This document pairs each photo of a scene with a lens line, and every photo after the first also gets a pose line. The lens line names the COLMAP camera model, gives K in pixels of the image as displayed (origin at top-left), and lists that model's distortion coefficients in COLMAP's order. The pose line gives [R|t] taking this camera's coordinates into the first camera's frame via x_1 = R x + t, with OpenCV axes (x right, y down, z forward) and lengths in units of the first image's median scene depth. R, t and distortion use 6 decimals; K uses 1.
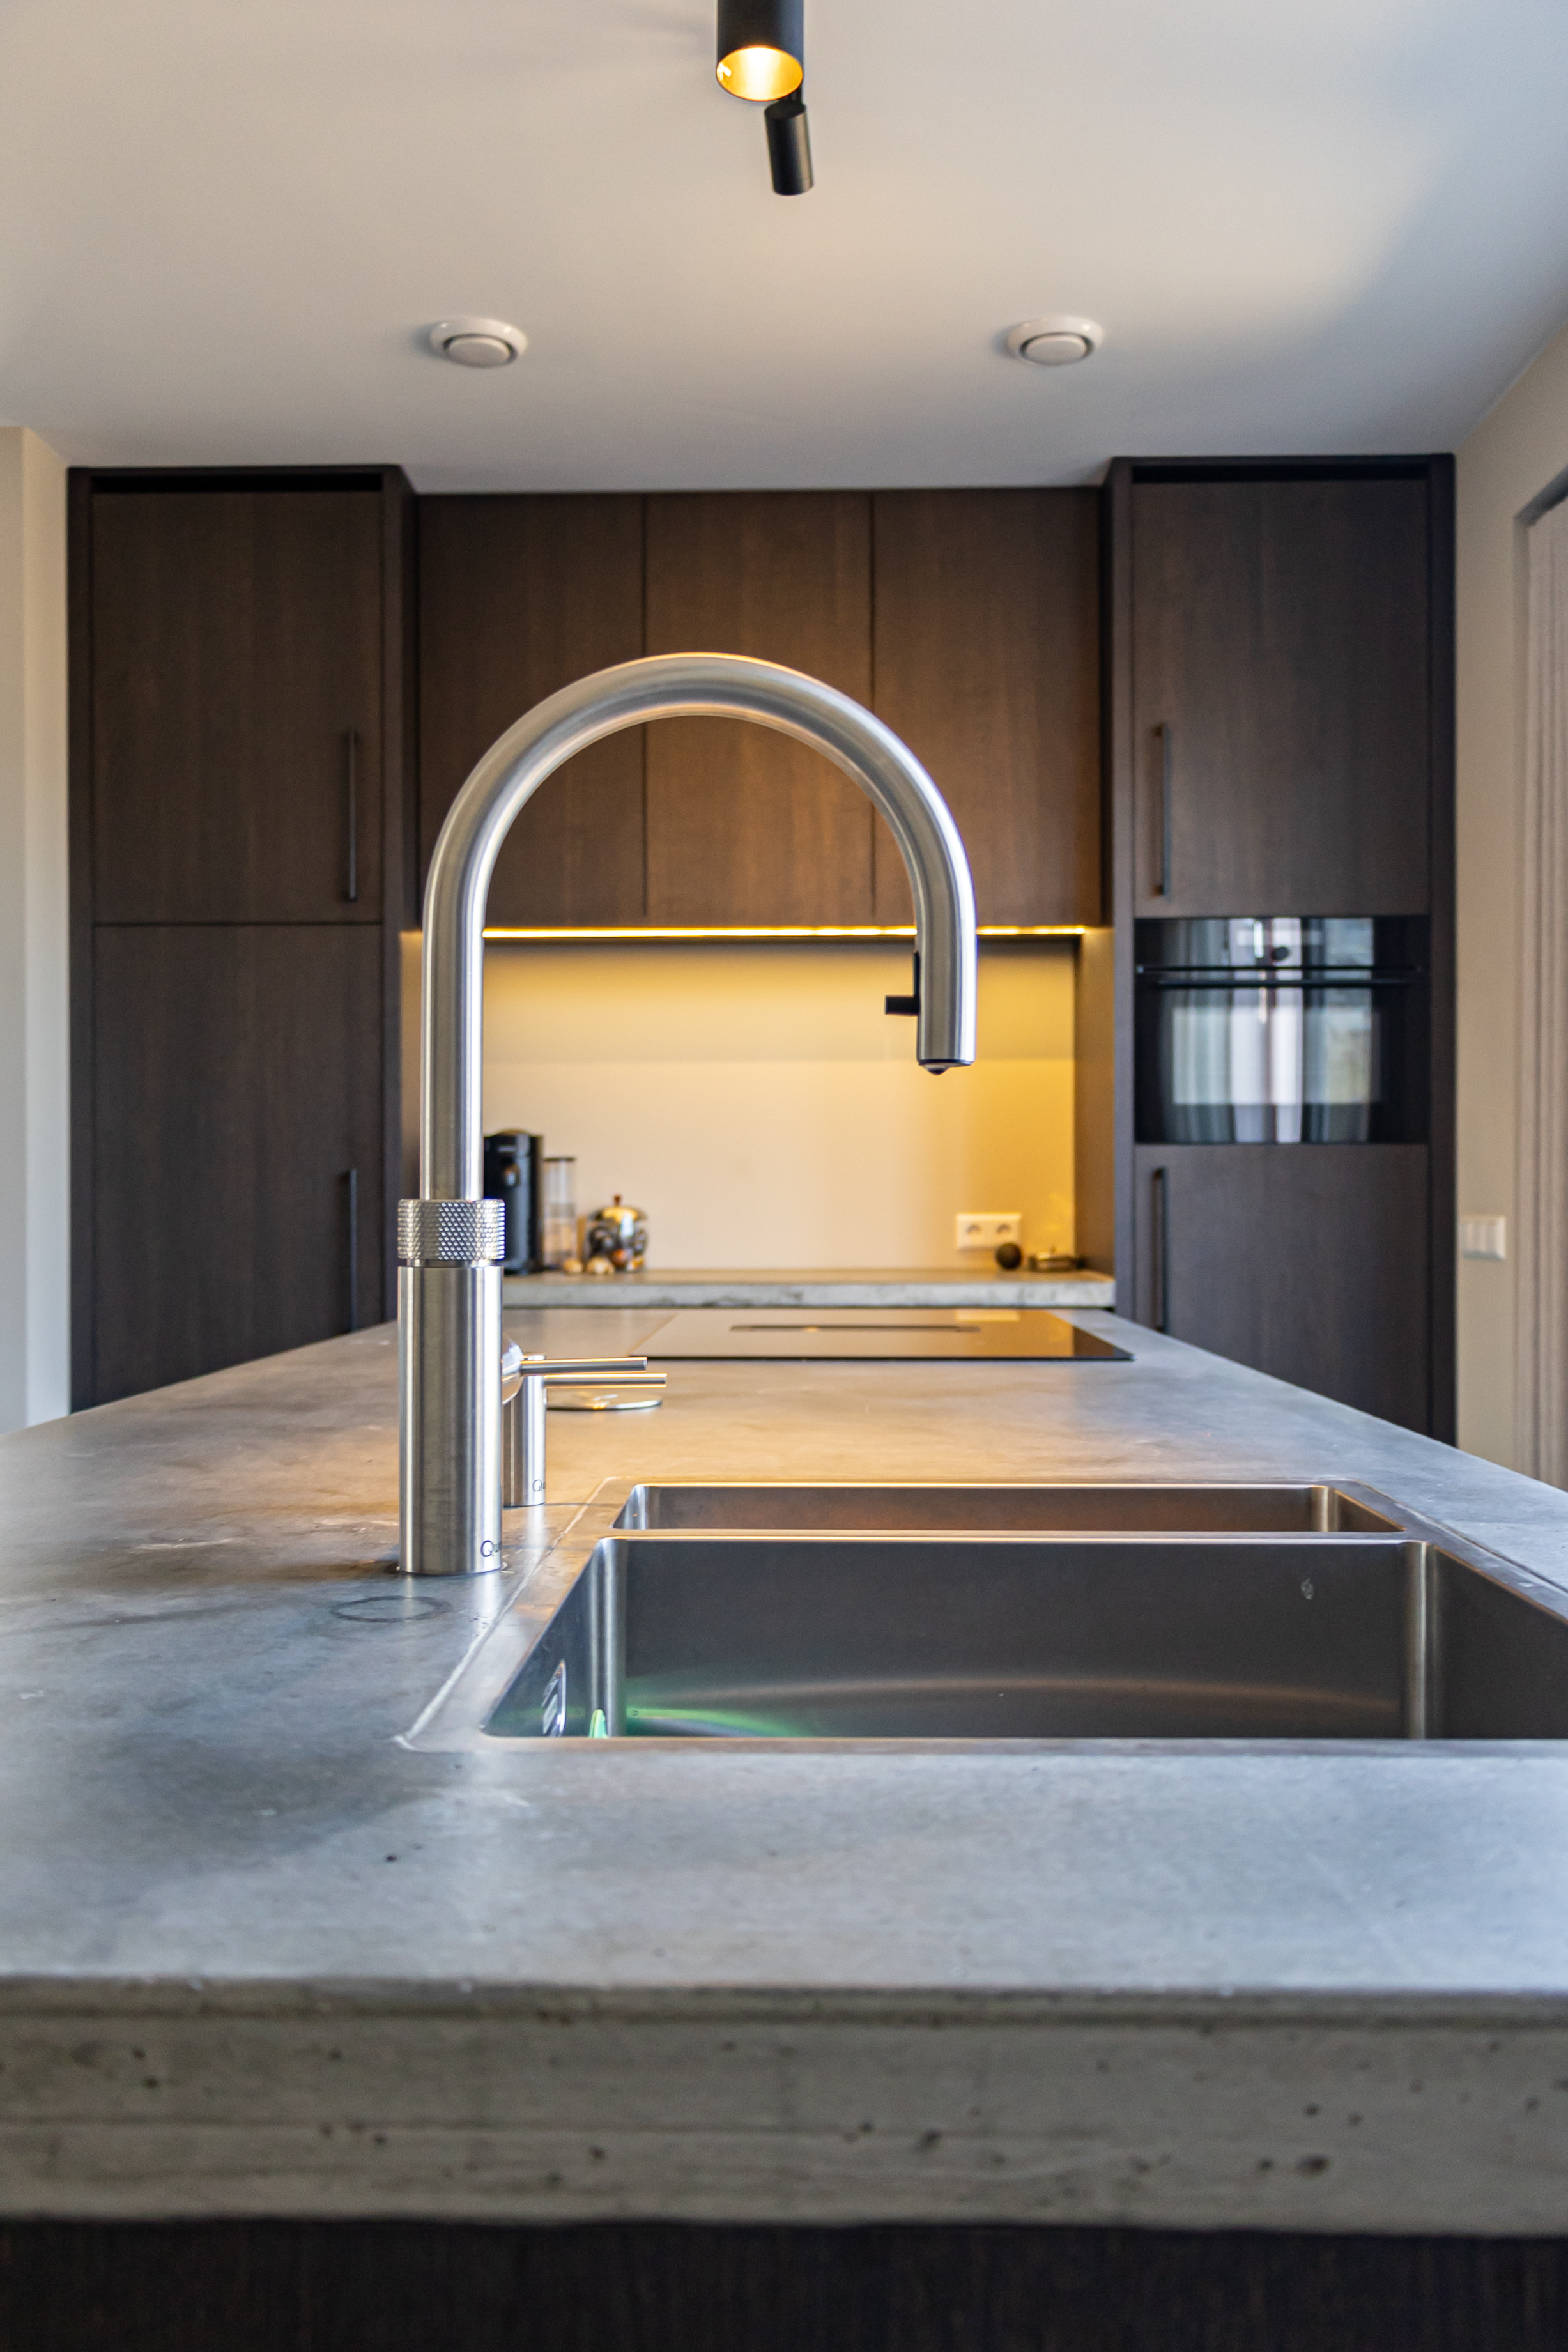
lens RADIAL K [[1881.3, 0, 794.1], [0, 1881.3, 1193.0], [0, 0, 1]] dist [-0.002551, 0.000612]
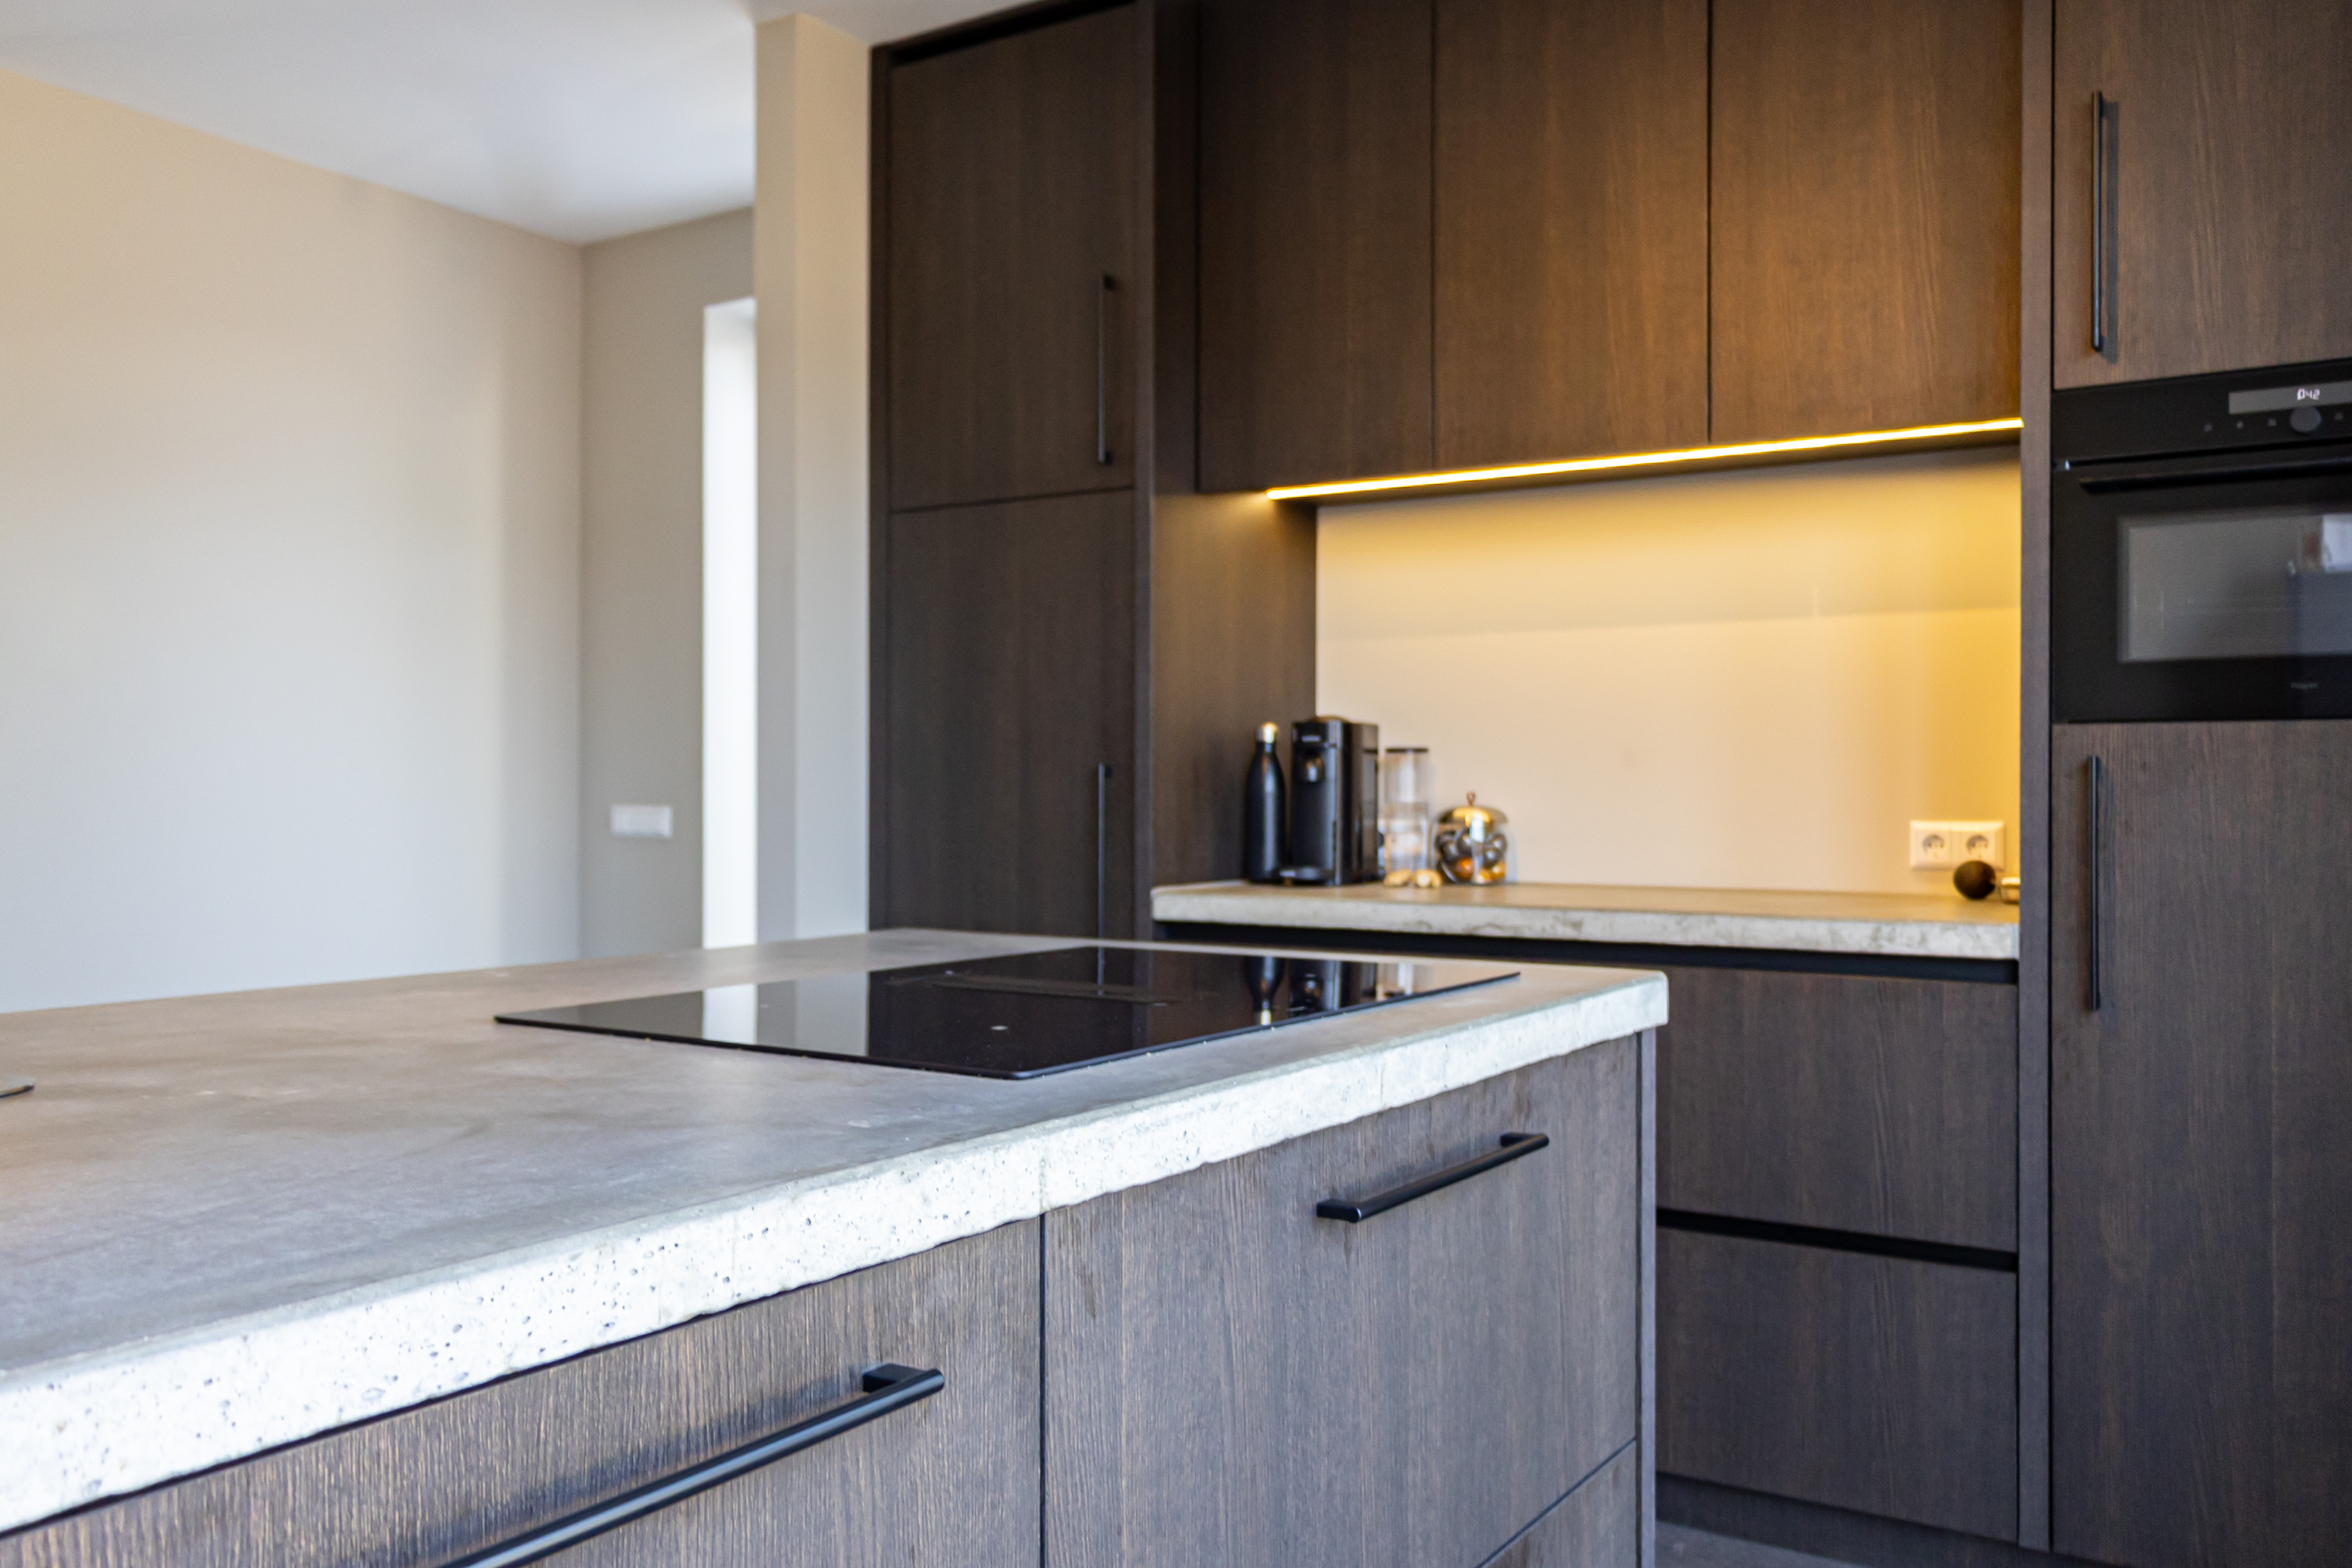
lens RADIAL K [[1881.3, 0, 1176.0], [0, 1881.3, 784.0], [0, 0, 1]] dist [-0.002551, 0.000612]
pose [[0.851658, 0.001816, -0.524094, 0.266954], [-0.001771, 0.999998, 0.000586, -0.003626], [0.524094, 0.000429, 0.851660, 0.255602]]
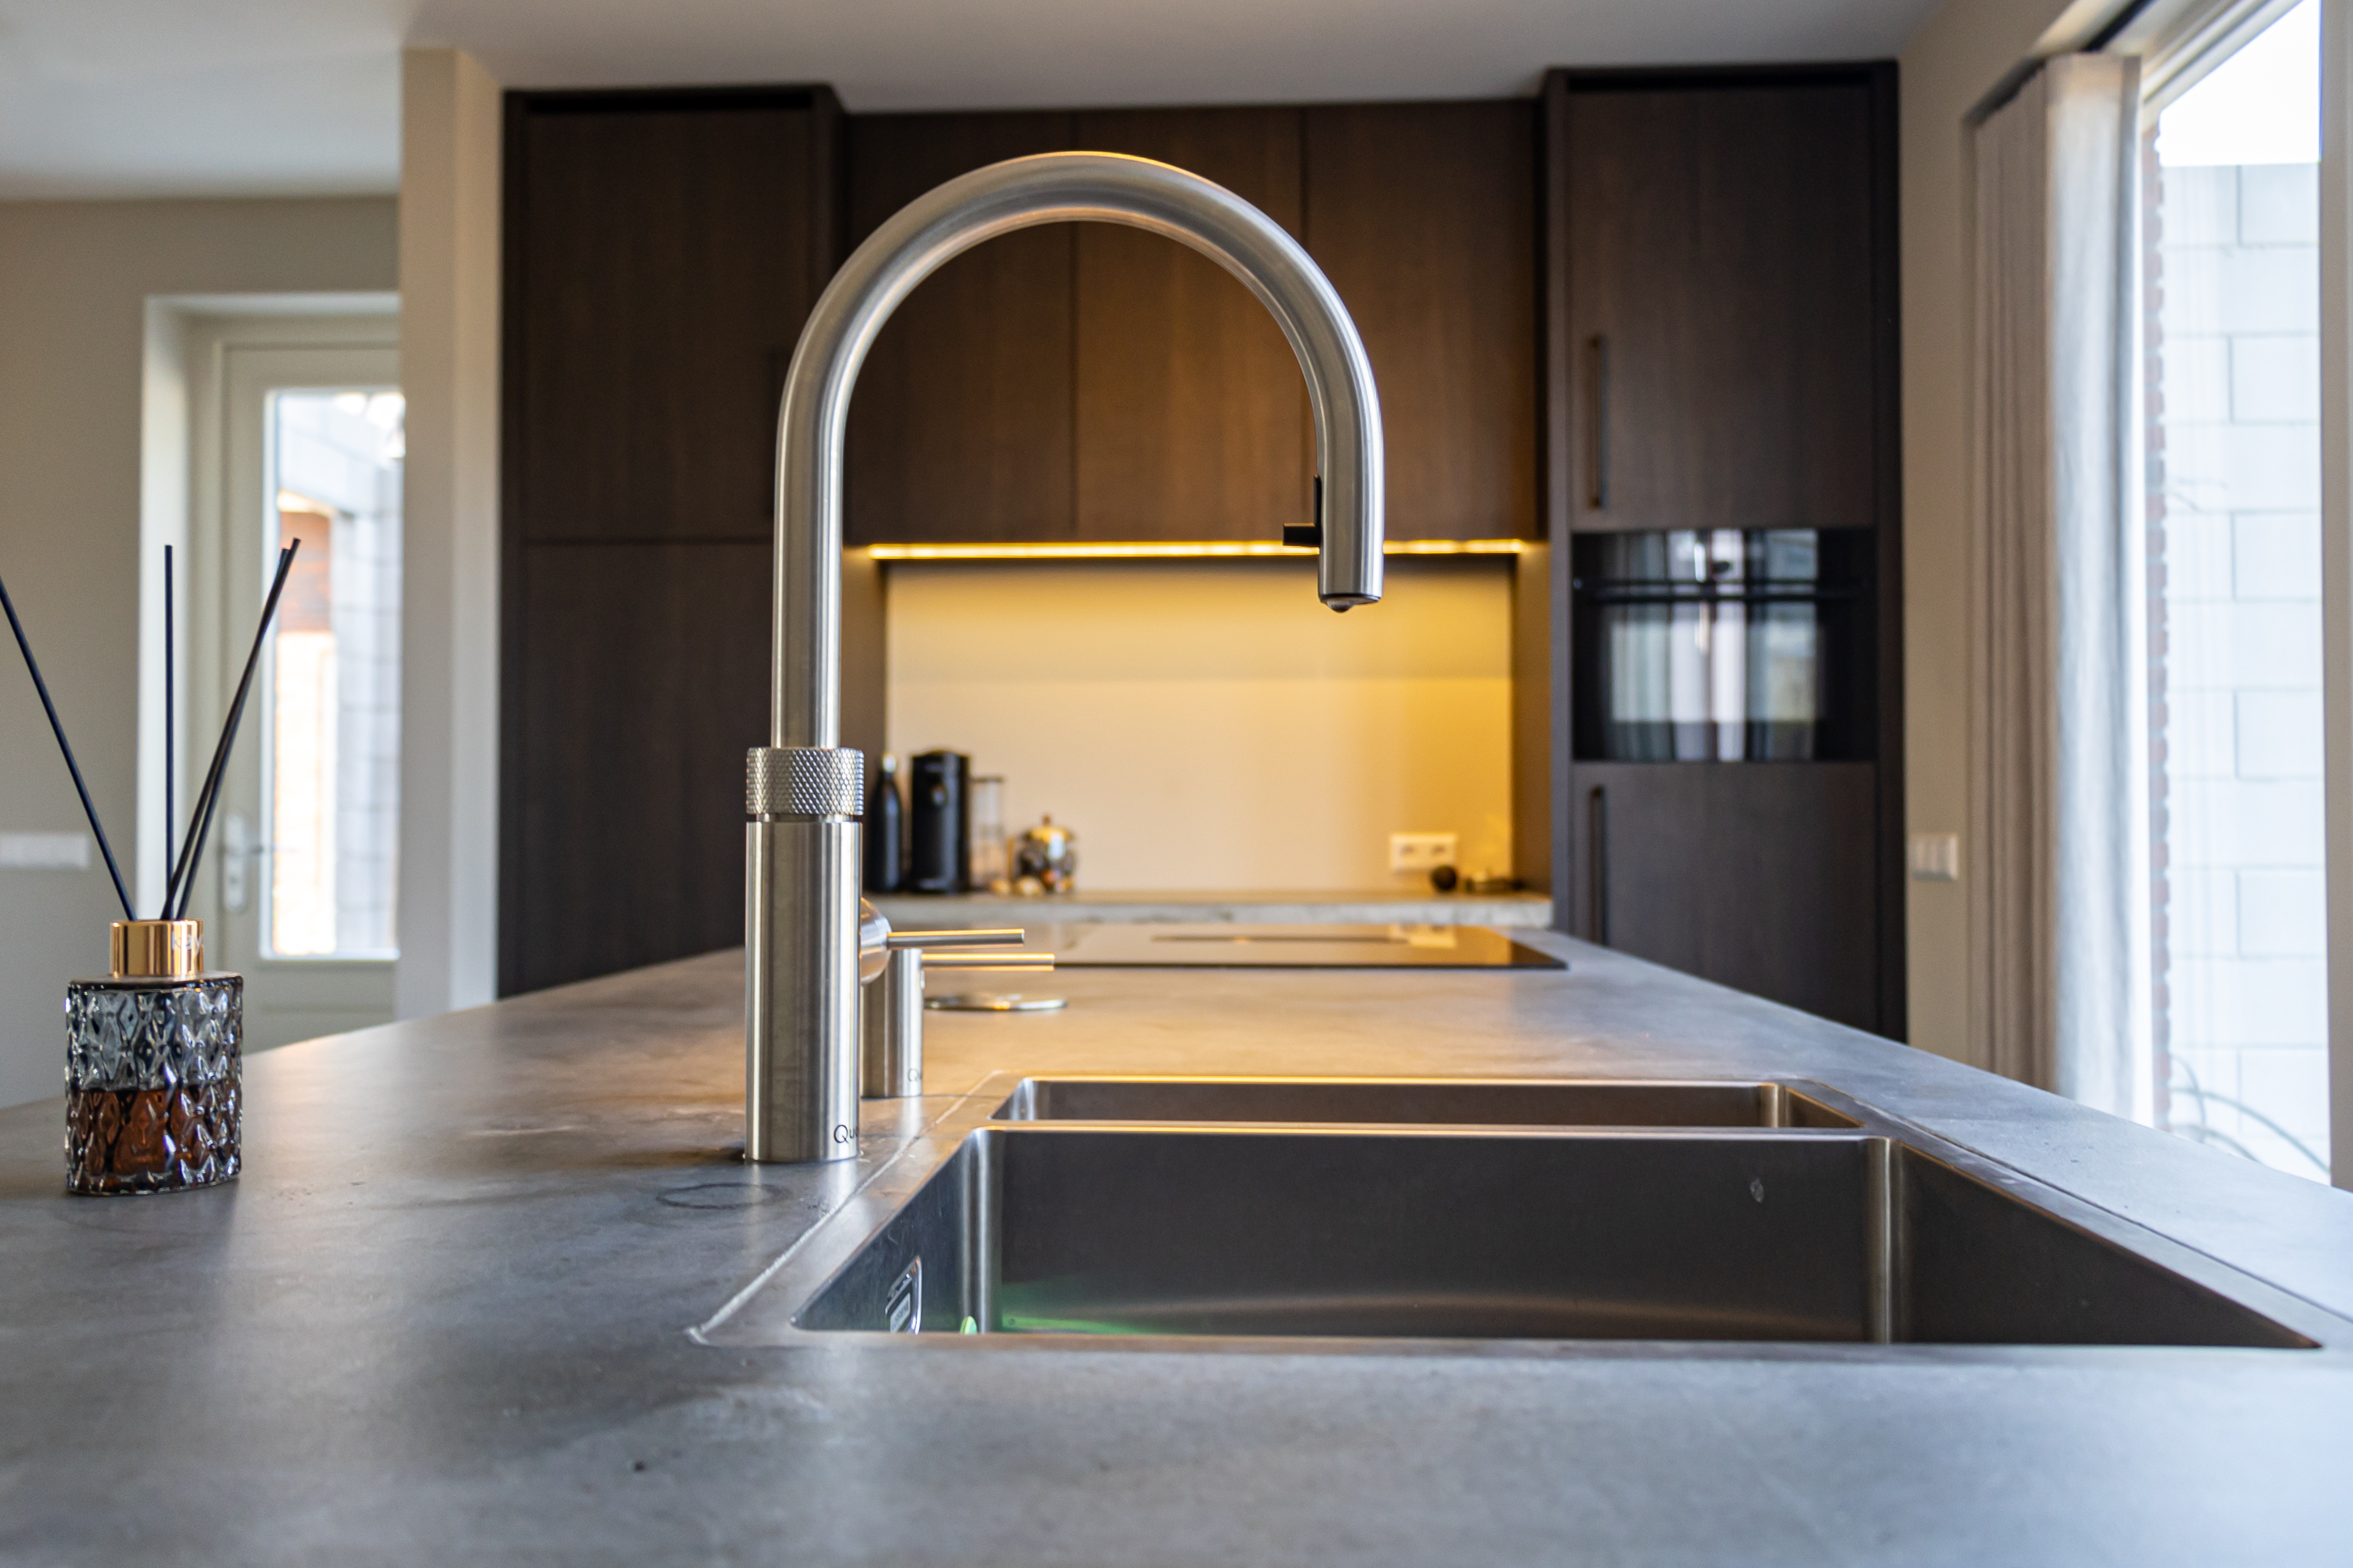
lens RADIAL K [[1866.3, 0, 1176.5], [0, 1866.3, 784.0], [0, 0, 1]] dist [-0.003427, 0.005093]
pose [[0.999499, 0.000926, -0.031646, 0.005951], [-0.001700, 0.999700, -0.024444, 0.009719], [0.031614, 0.024486, 0.999200, 0.024033]]
